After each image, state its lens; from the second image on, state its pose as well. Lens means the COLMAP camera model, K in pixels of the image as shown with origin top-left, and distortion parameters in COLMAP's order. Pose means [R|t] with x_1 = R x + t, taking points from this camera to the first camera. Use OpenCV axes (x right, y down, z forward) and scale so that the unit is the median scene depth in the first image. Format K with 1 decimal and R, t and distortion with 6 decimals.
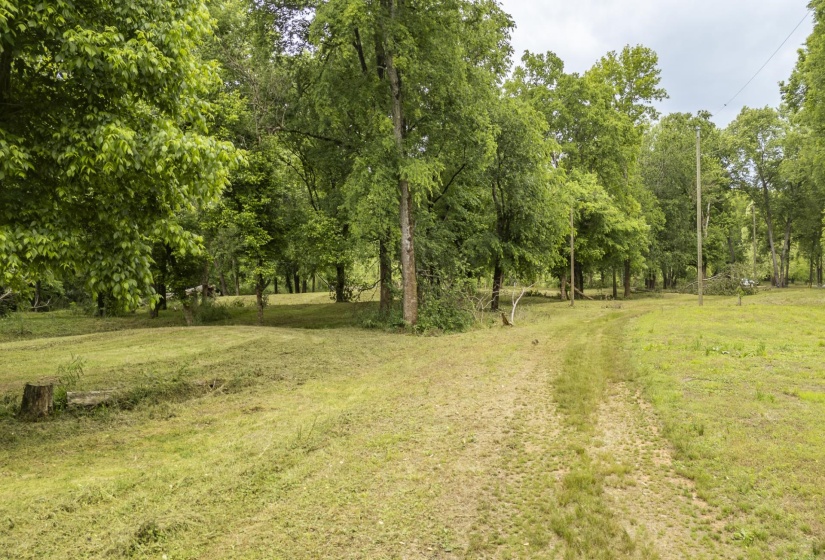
lens RADIAL K [[632.1, 0, 412.8], [0, 632.1, 273.2], [0, 0, 1]] dist [0.080678, -0.077960]
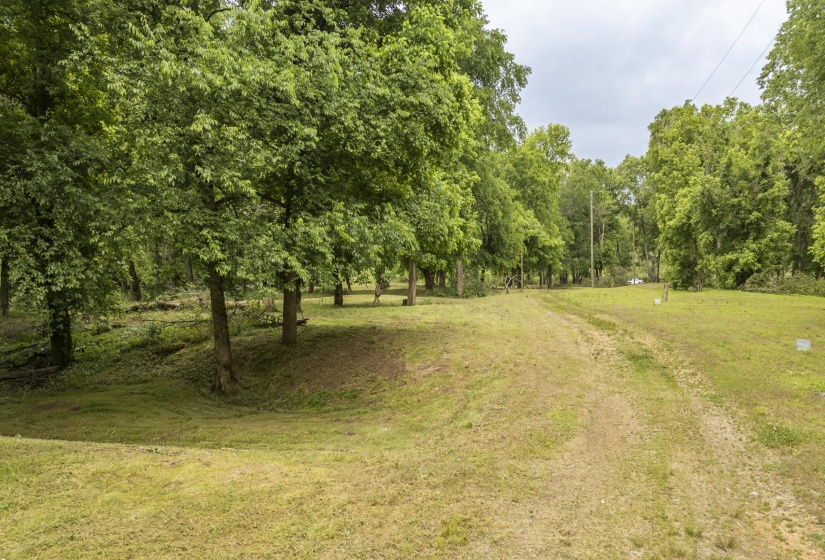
lens RADIAL K [[632.1, 0, 409.5], [0, 632.1, 282.6], [0, 0, 1]] dist [0.080678, -0.077960]
pose [[0.992498, -0.000551, 0.122261, -0.176204], [-0.000856, 0.999934, 0.011451, 0.006392], [-0.122259, -0.011470, 0.992432, -0.448619]]
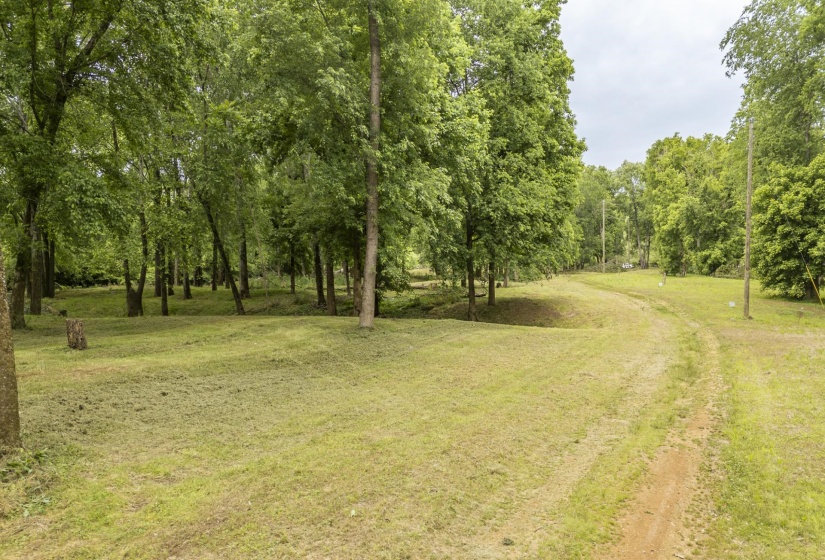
lens RADIAL K [[632.1, 0, 415.0], [0, 632.1, 279.4], [0, 0, 1]] dist [0.080678, -0.077960]
pose [[0.988159, -0.002549, 0.153414, -0.381746], [-0.002911, 0.999370, 0.035361, -0.009514], [-0.153407, -0.035389, 0.987529, -0.773163]]
